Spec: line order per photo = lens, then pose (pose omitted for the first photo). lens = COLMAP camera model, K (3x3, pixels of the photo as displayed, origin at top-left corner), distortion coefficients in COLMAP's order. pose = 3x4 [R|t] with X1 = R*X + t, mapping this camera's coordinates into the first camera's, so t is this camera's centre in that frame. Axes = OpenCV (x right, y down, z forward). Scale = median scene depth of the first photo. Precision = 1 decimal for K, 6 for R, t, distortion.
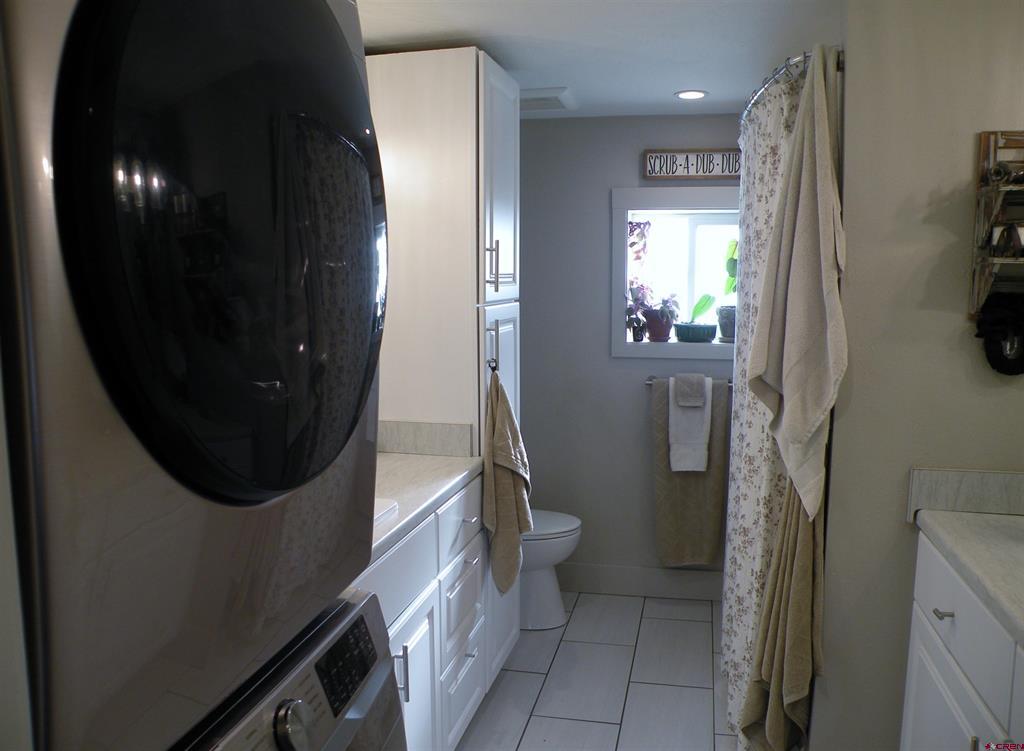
lens RADIAL K [[824.1, 0, 513.6], [0, 824.1, 391.7], [0, 0, 1]] dist [-0.167221, 0.133984]
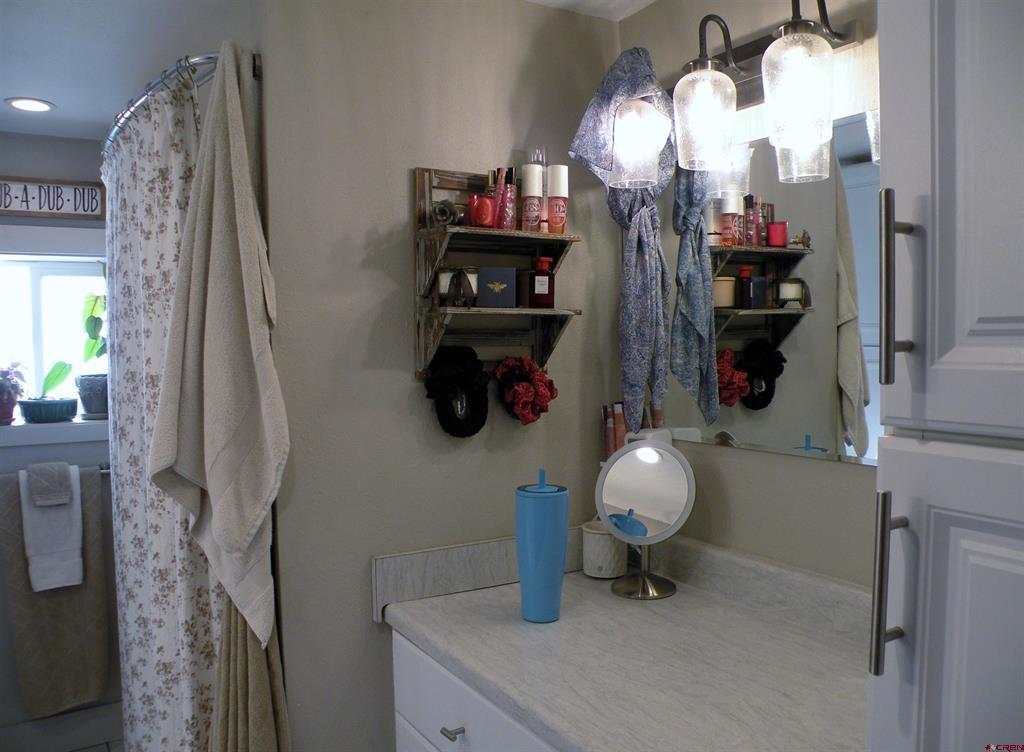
lens RADIAL K [[824.1, 0, 513.6], [0, 824.1, 392.2], [0, 0, 1]] dist [-0.167221, 0.133984]
pose [[0.711784, -0.054779, 0.700259, 0.014150], [0.106385, 0.993860, -0.030390, -0.033987], [-0.694295, 0.096129, 0.713241, 0.255789]]
